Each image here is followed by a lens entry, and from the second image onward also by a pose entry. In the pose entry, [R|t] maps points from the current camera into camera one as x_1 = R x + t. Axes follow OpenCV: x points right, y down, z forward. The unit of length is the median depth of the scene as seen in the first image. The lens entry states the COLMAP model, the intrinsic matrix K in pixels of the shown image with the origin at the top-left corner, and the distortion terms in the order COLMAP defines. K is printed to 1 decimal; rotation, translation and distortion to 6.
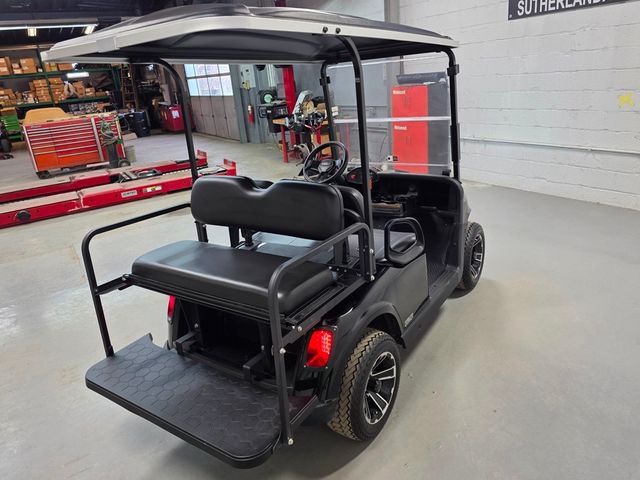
lens RADIAL K [[461.7, 0, 316.3], [0, 461.7, 234.7], [0, 0, 1]] dist [0.044769, -0.033573]
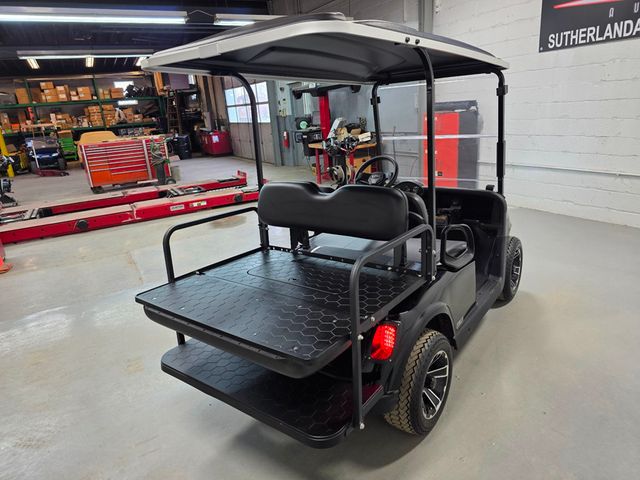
lens RADIAL K [[429.8, 0, 320.1], [0, 429.8, 243.4], [0, 0, 1]] dist [0.045820, -0.032979]
pose [[0.998893, 0.029878, -0.036328, -0.040404], [-0.030884, 0.999146, -0.027462, 0.019319], [0.035476, 0.028554, 0.998963, 0.002045]]
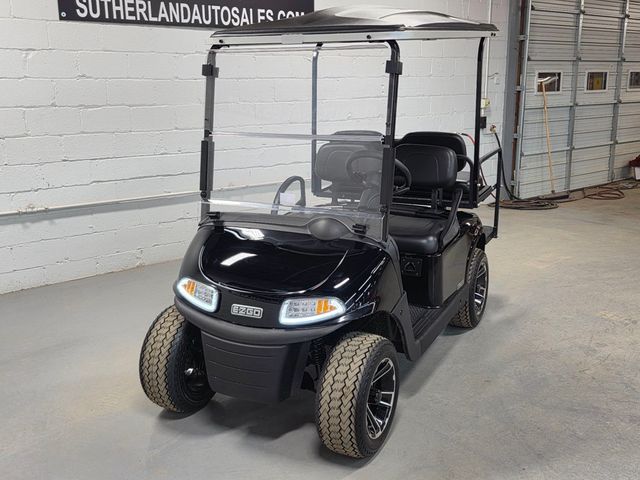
lens RADIAL K [[677.6, 0, 315.0], [0, 677.6, 226.6], [0, 0, 1]] dist [0.053579, 0.000000]
pose [[-0.982962, 0.132997, -0.126873, 0.160109], [0.044327, 0.841403, 0.538587, -0.398818], [0.178382, 0.523787, -0.832963, 1.141604]]
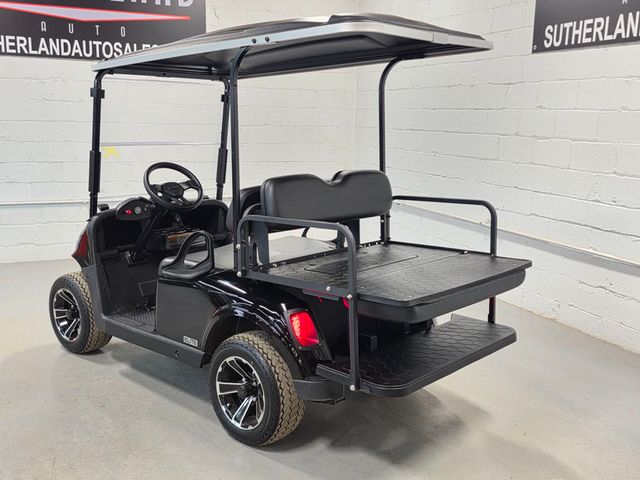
lens RADIAL K [[677.6, 0, 320.1], [0, 677.6, 231.1], [0, 0, 1]] dist [0.053579, 0.000000]
pose [[0.137712, -0.070703, 0.987946, -0.685107], [0.305807, 0.951752, 0.025486, -0.016275], [-0.942081, 0.298611, 0.152689, 0.343688]]
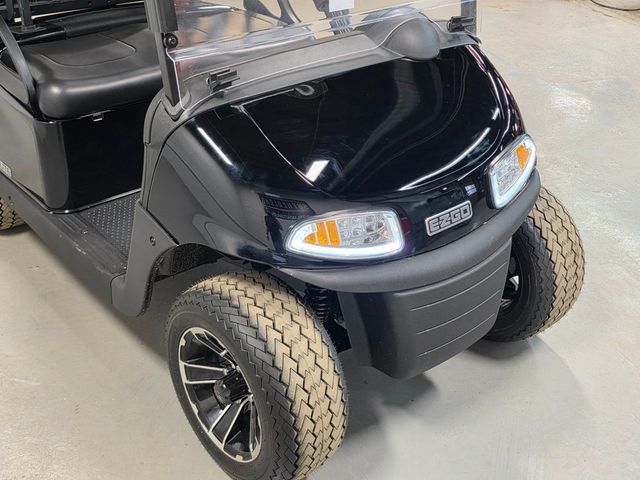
lens RADIAL K [[752.2, 0, 298.8], [0, 752.2, 241.6], [0, 0, 1]] dist [0.052481, 0.000000]
pose [[-0.283453, 0.555731, -0.781548, 0.436470], [-0.295279, 0.724802, 0.622473, -0.231814], [0.912395, 0.407217, -0.041352, 0.674804]]
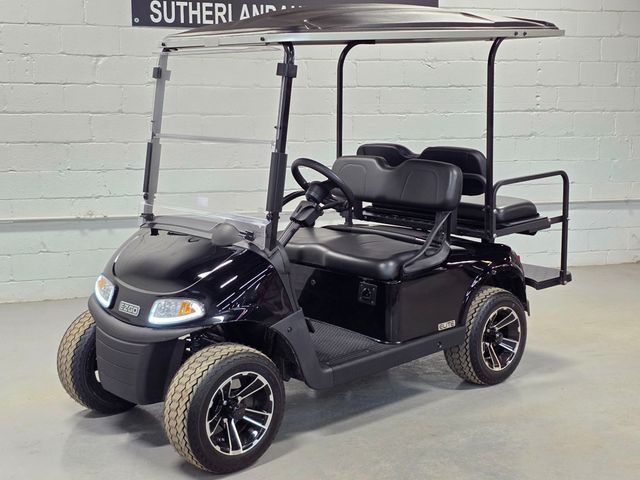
lens RADIAL K [[891.0, 0, 309.4], [0, 891.0, 223.6], [0, 0, 1]] dist [0.131720, 0.000000]
pose [[-0.970160, 0.059893, 0.234950, -0.158668], [0.160974, 0.883743, 0.439415, -0.405615], [-0.181318, 0.464124, -0.867014, 1.281745]]
